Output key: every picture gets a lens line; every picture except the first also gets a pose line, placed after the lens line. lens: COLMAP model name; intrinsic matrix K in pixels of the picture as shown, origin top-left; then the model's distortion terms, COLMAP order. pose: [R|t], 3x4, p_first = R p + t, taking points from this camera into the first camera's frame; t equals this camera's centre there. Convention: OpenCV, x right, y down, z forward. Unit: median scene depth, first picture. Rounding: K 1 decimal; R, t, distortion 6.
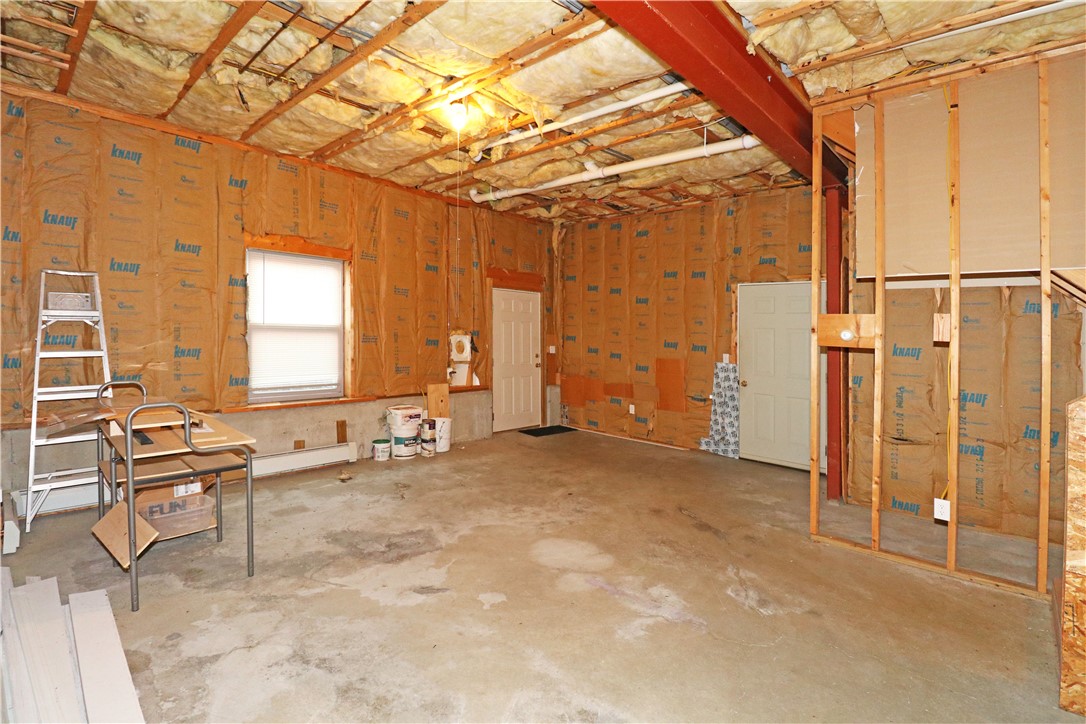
lens RADIAL K [[501.0, 0, 539.1], [0, 501.0, 350.9], [0, 0, 1]] dist [-0.000527, -0.012482]
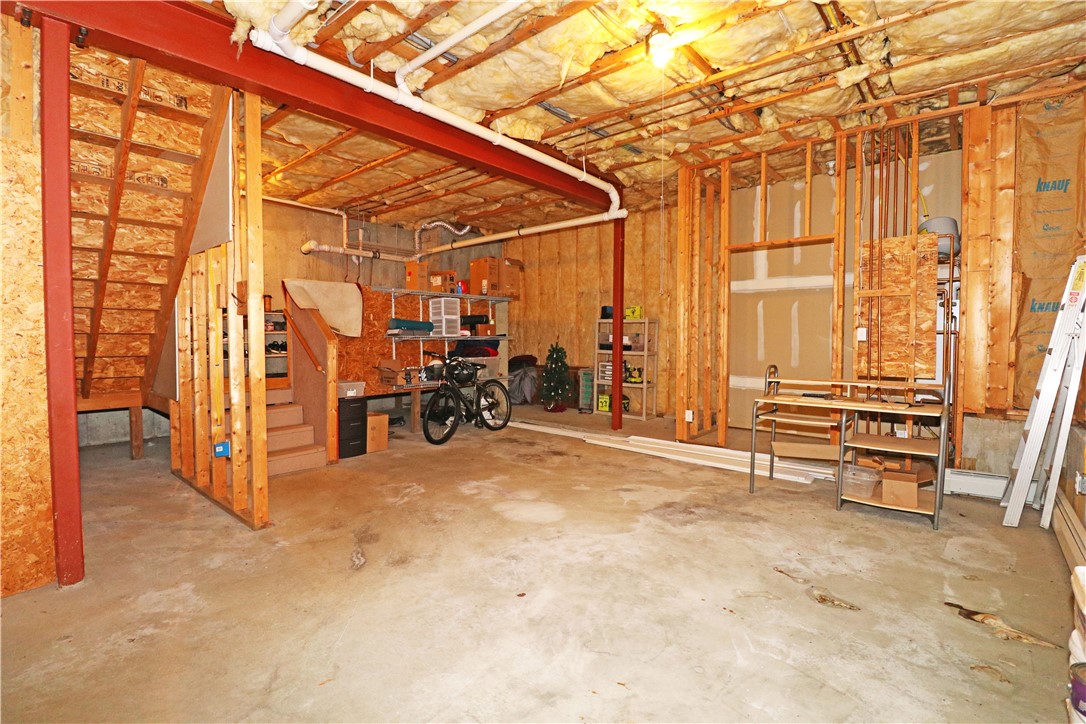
lens RADIAL K [[501.0, 0, 539.1], [0, 501.0, 350.9], [0, 0, 1]] dist [-0.000527, -0.012482]
pose [[-0.998240, -0.032495, -0.049610, 0.104093], [-0.035998, 0.996795, 0.071436, -0.035294], [0.047129, 0.073096, -0.996211, 2.017191]]
